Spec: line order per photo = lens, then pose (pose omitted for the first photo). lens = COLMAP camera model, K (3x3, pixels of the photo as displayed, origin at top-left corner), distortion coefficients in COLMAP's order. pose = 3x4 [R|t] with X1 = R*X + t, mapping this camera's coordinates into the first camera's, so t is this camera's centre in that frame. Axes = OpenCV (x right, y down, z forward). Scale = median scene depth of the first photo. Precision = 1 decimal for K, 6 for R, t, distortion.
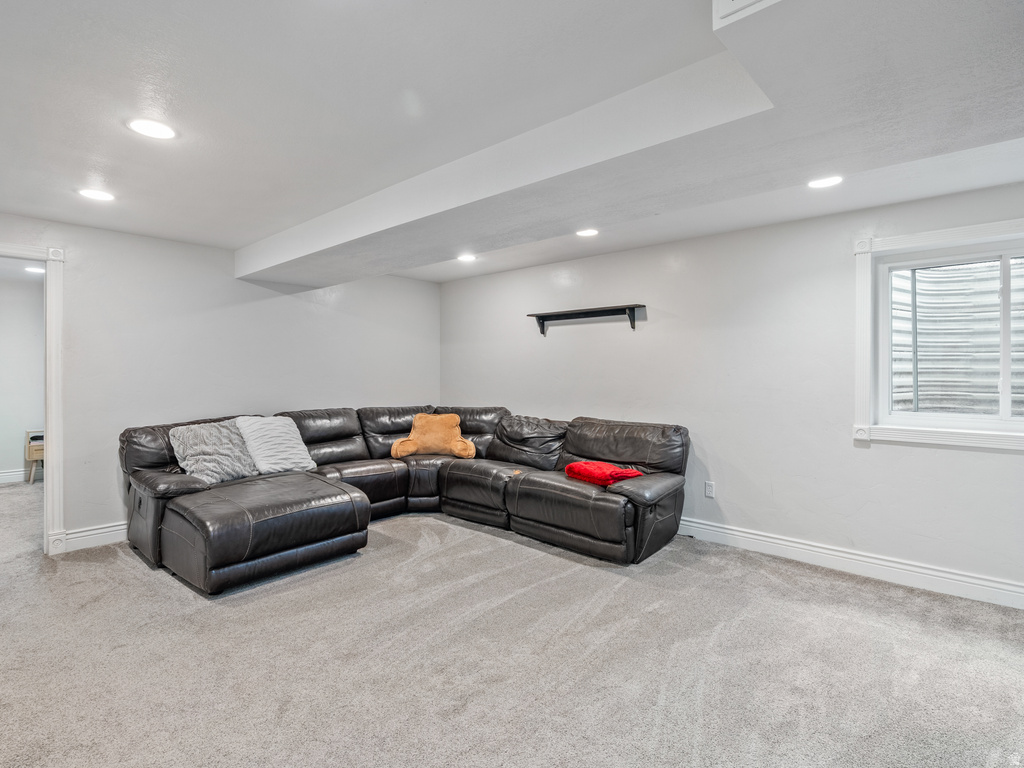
lens RADIAL K [[521.5, 0, 512.1], [0, 521.5, 373.3], [0, 0, 1]] dist [-0.006833, 0.002584]
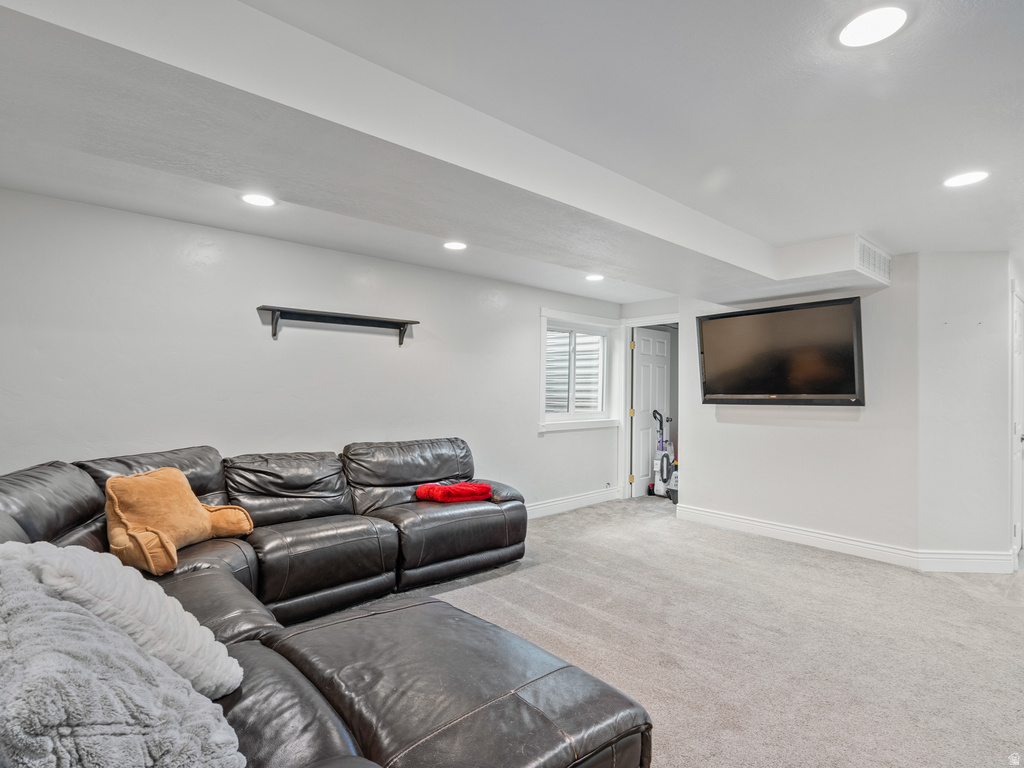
lens RADIAL K [[521.5, 0, 512.5], [0, 521.5, 390.6], [0, 0, 1]] dist [-0.006833, 0.002584]
pose [[0.111705, 0.004013, 0.993733, -0.853924], [0.005046, 0.999977, -0.004605, 0.005801], [-0.993729, 0.005529, 0.111682, 0.834437]]
